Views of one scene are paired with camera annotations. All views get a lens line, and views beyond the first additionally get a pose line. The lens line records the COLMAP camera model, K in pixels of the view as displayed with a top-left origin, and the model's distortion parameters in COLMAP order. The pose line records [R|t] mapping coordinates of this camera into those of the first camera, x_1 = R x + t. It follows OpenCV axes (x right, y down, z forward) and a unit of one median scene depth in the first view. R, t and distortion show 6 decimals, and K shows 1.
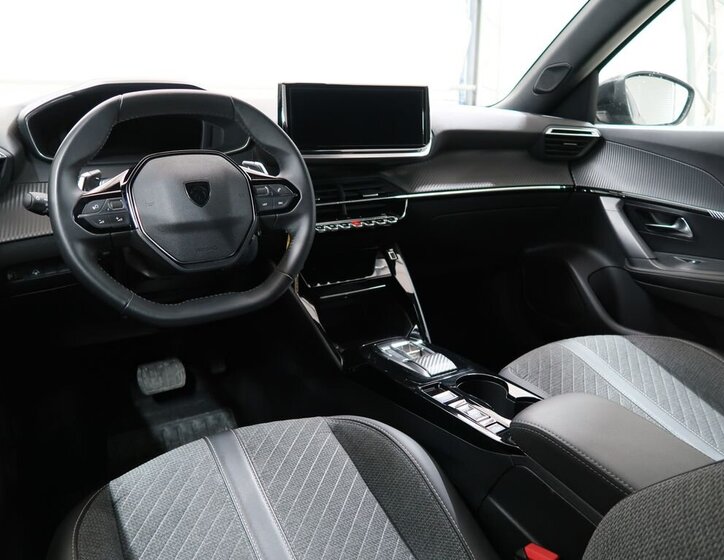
lens RADIAL K [[581.6, 0, 367.7], [0, 581.6, 278.6], [0, 0, 1]] dist [-0.021036, -0.005747]
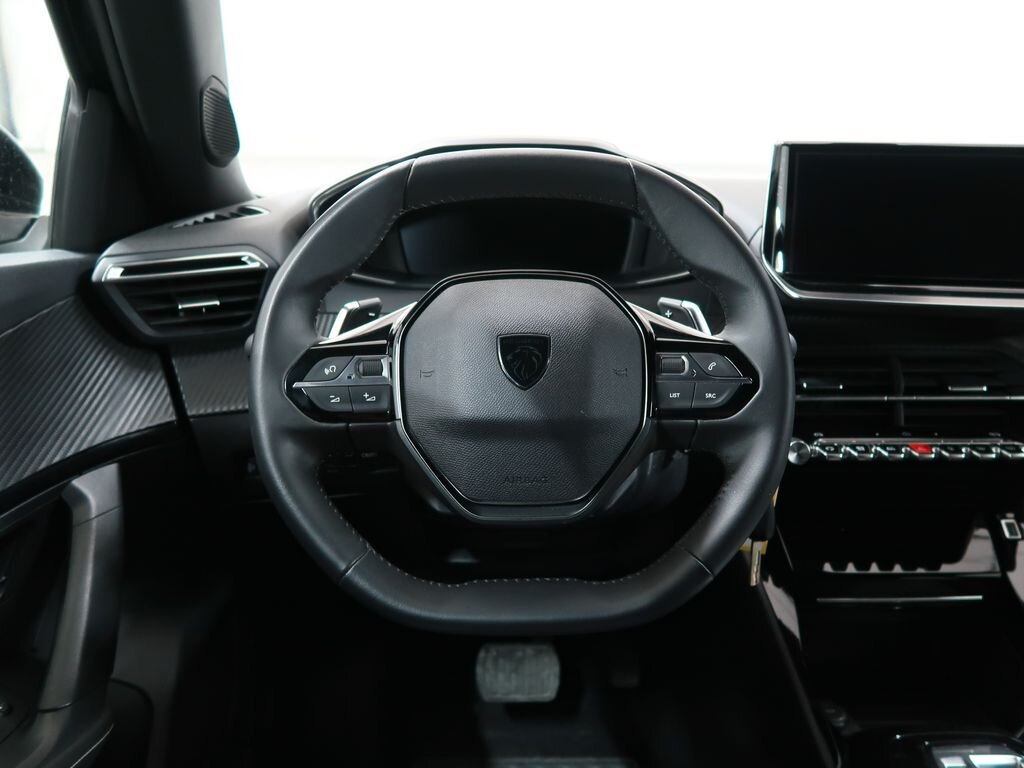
lens RADIAL K [[924.8, 0, 516.4], [0, 924.8, 375.6], [0, 0, 1]] dist [-0.024071, -0.016254]
pose [[0.870060, 0.095771, -0.483553, 0.048835], [-0.148238, 0.986373, -0.071367, -0.058428], [0.470129, 0.133775, 0.872401, 0.251346]]
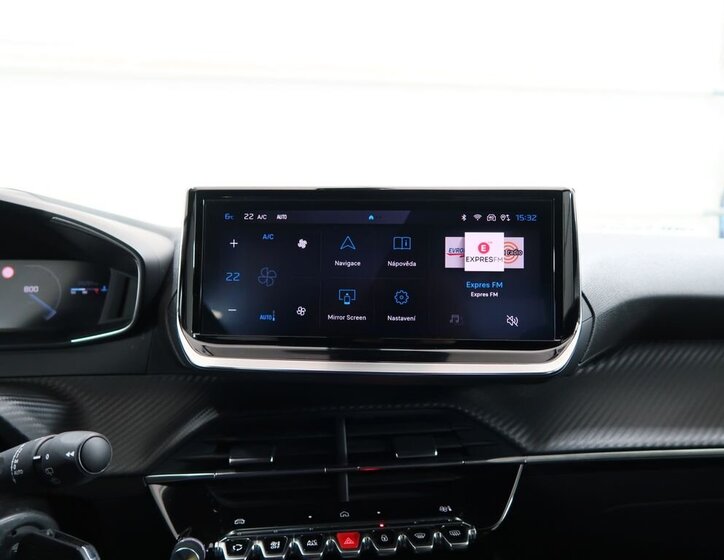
lens RADIAL K [[581.6, 0, 364.5], [0, 581.6, 281.9], [0, 0, 1]] dist [-0.021036, -0.005747]
pose [[0.913526, 0.024601, -0.406036, 0.147212], [-0.111333, 0.975177, -0.191401, -0.201427], [0.391248, 0.220055, 0.893589, 0.679169]]
